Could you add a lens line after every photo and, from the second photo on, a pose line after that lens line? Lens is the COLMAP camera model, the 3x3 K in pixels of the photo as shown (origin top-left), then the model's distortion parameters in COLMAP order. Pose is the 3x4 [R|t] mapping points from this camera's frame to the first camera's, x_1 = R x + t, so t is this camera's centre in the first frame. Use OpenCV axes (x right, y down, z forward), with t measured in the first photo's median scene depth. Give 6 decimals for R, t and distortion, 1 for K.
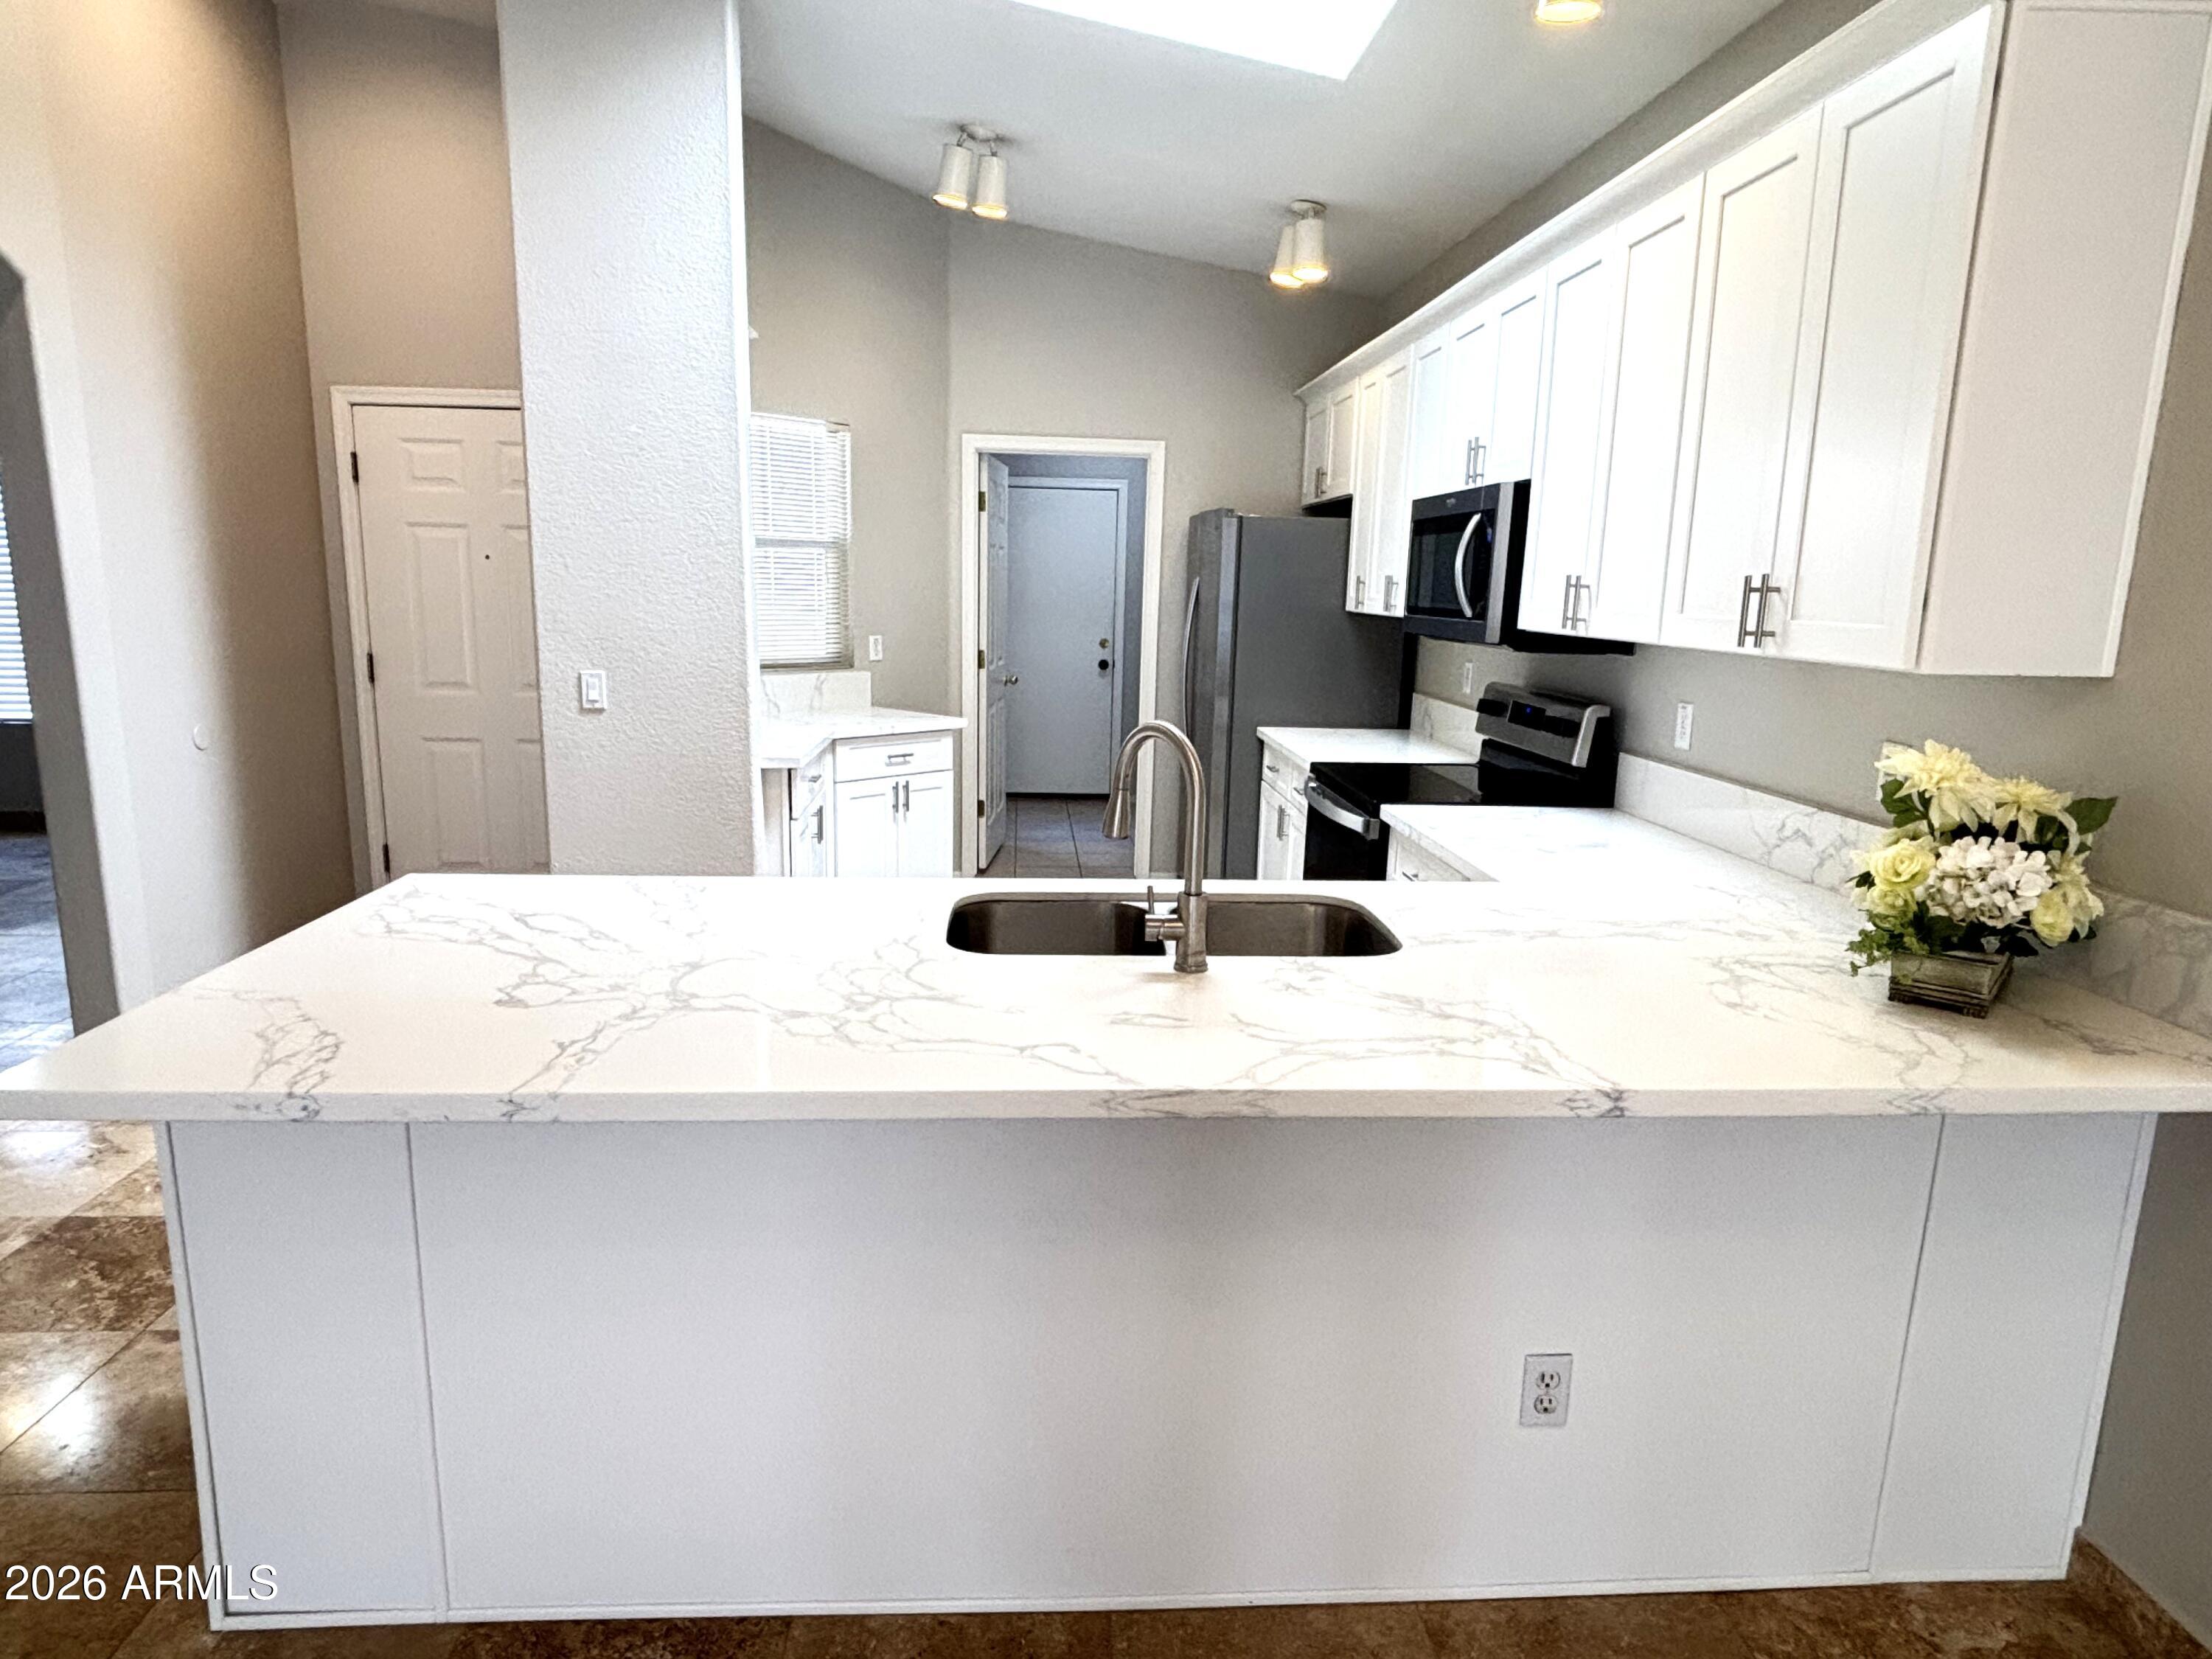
lens RADIAL K [[1293.3, 0, 1106.0], [0, 1293.3, 829.5], [0, 0, 1]] dist [-0.001966, -0.002669]
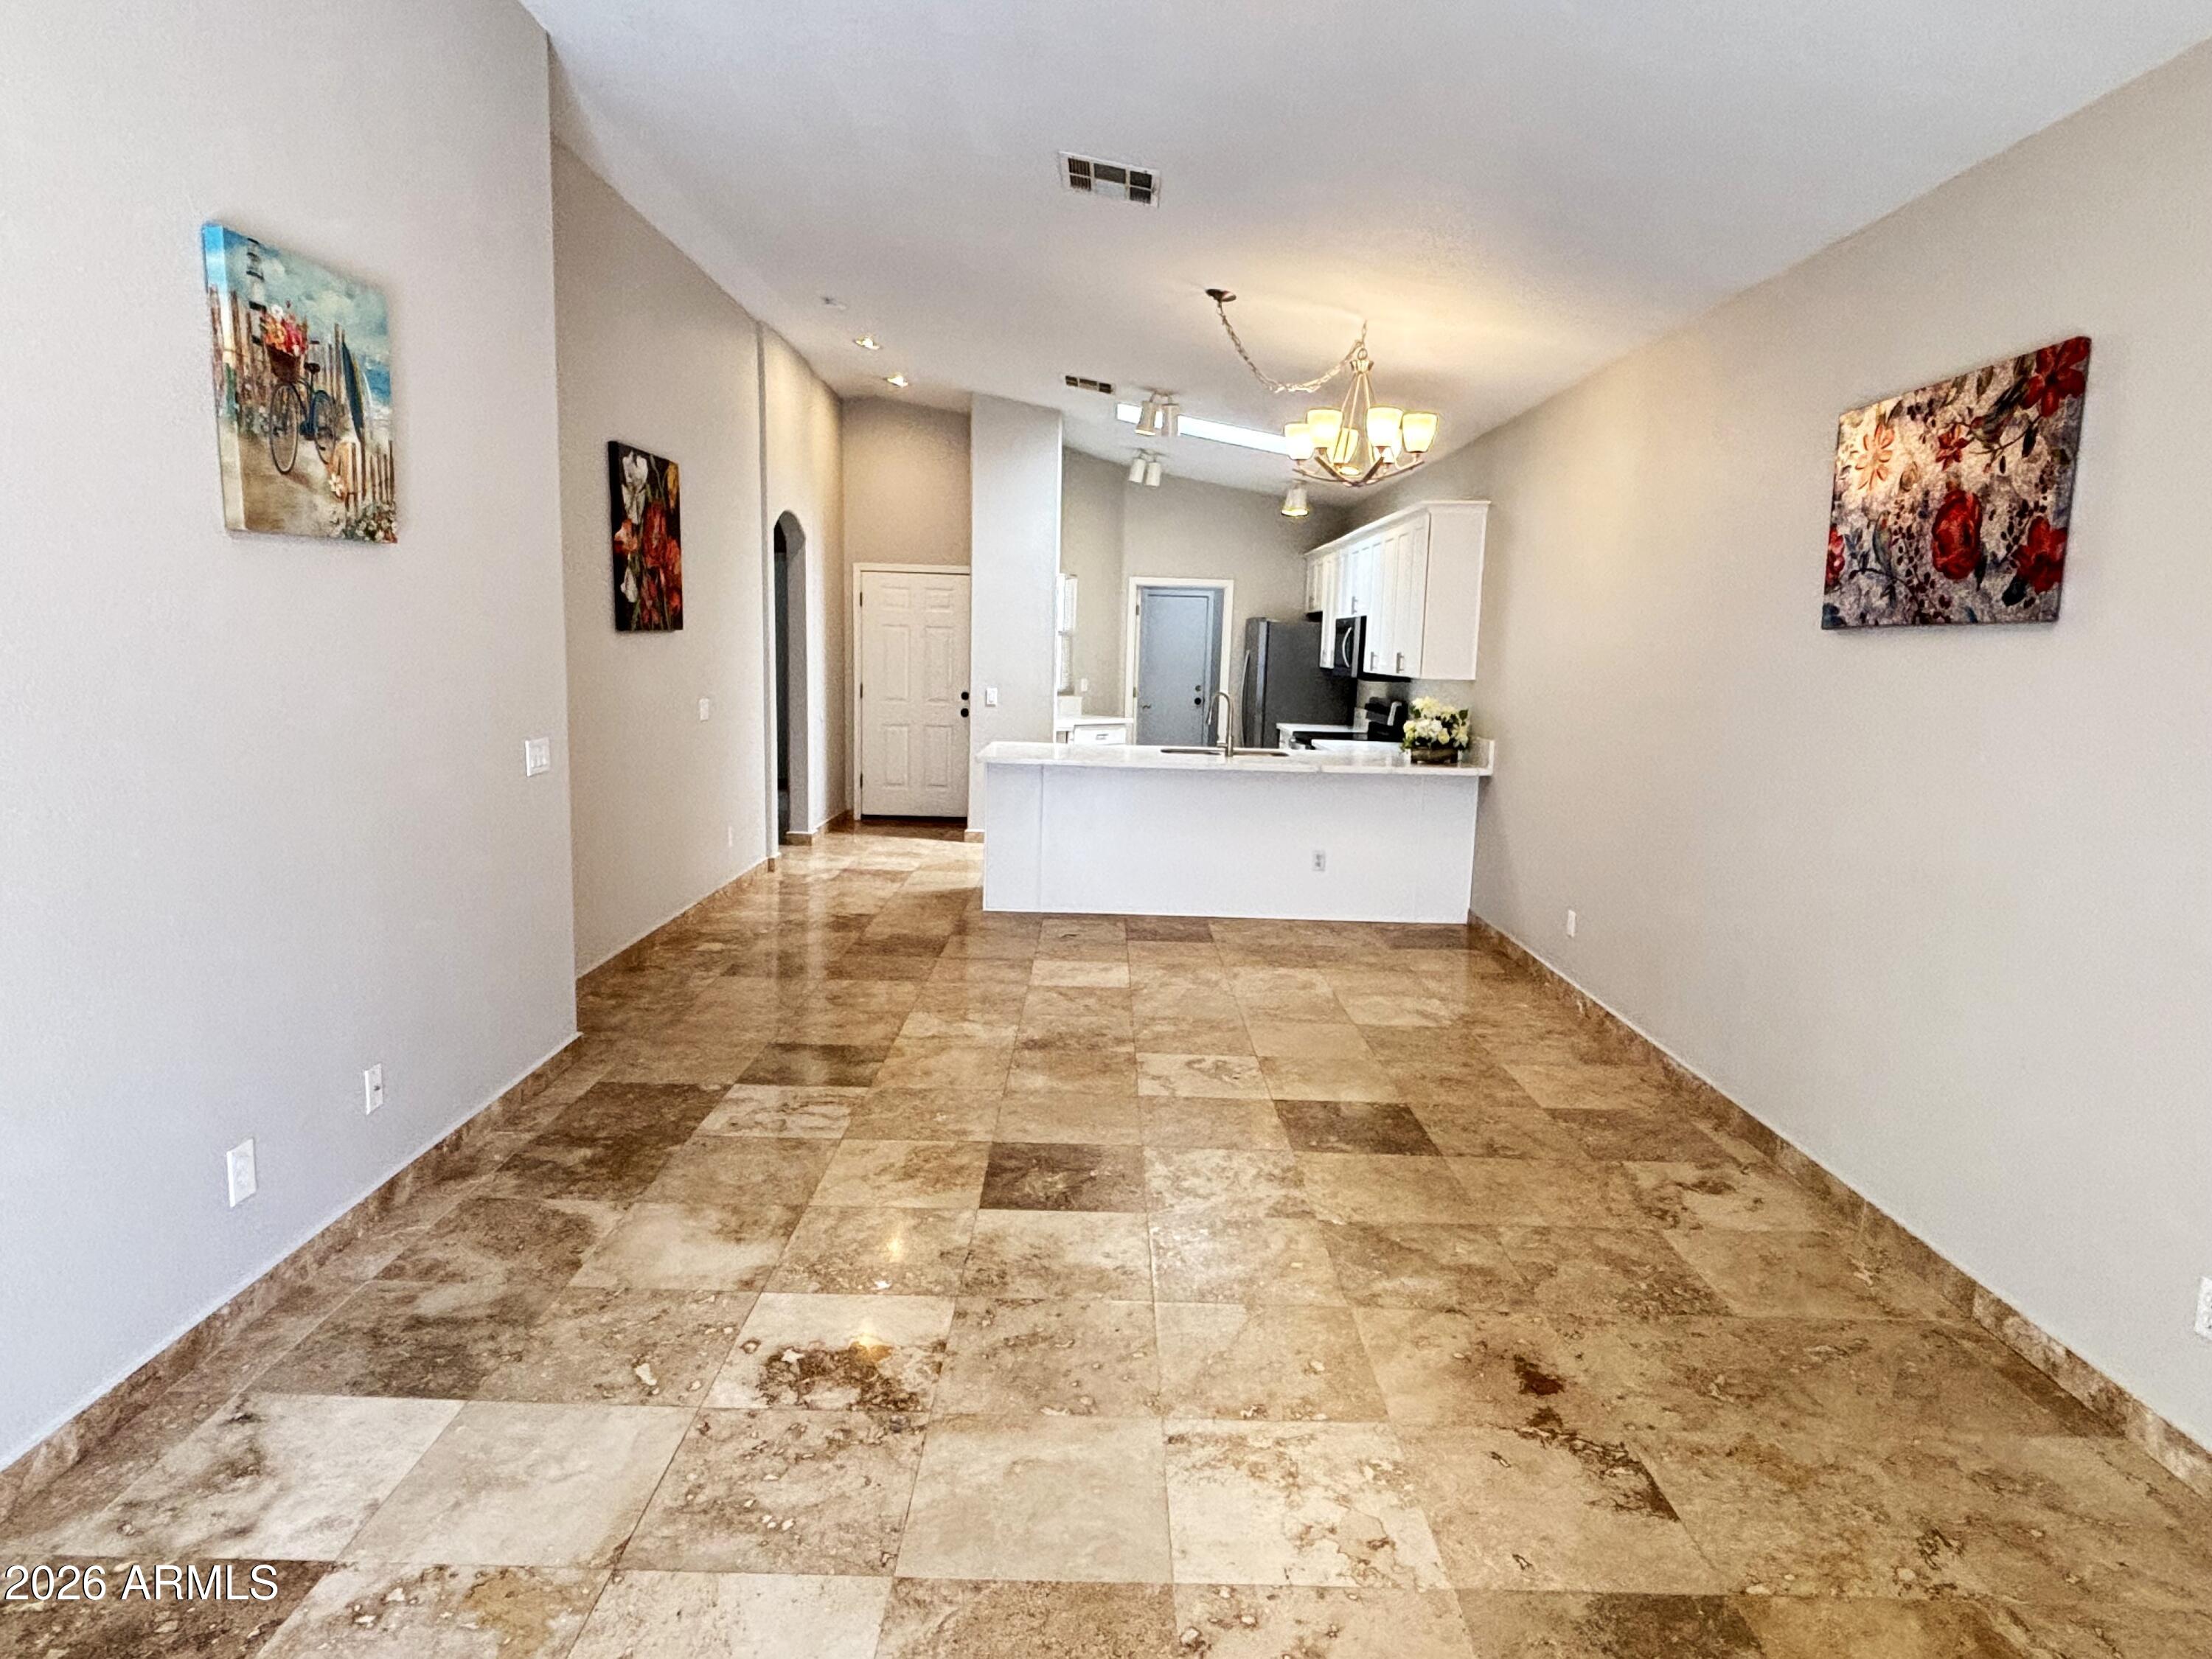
lens RADIAL K [[1293.3, 0, 1106.0], [0, 1293.3, 829.5], [0, 0, 1]] dist [-0.001966, -0.002669]
pose [[0.997925, 0.013603, -0.062928, -0.021235], [-0.016781, 0.998595, -0.050258, 0.204392], [0.062156, 0.051210, 0.996752, -1.090293]]
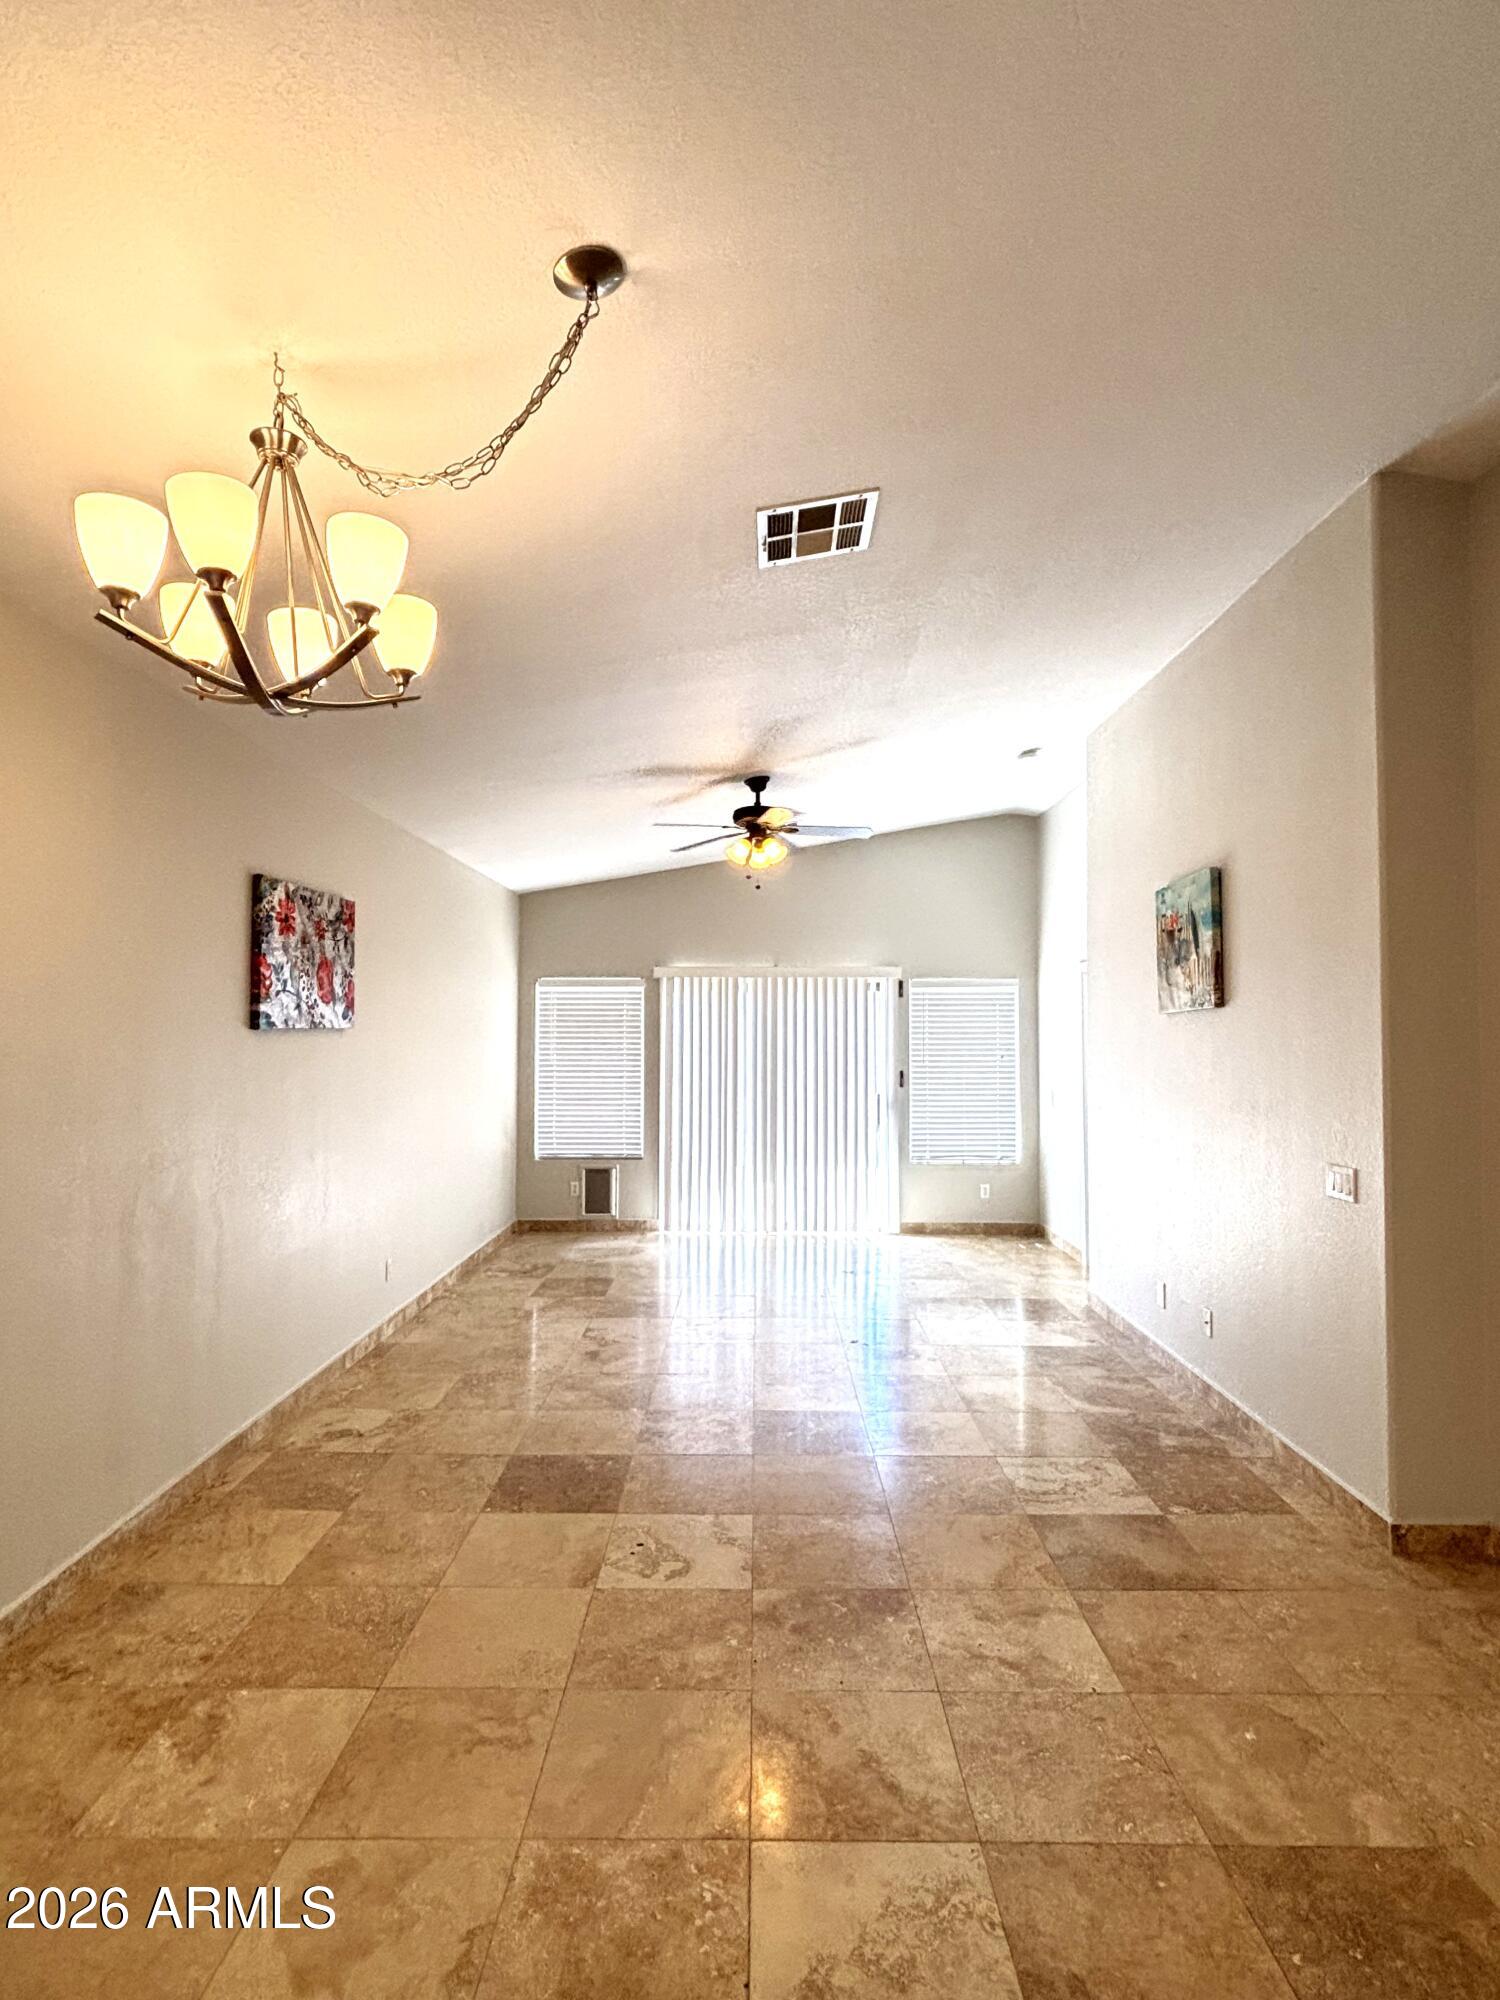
lens RADIAL K [[1016.5, 0, 750.0], [0, 1016.5, 1000.0], [0, 0, 1]] dist [-0.001397, -0.000802]
pose [[-0.997146, -0.023458, 0.071760, -0.091759], [-0.011737, 0.987115, 0.159583, -0.111677], [-0.074579, 0.158285, -0.984573, 0.433563]]
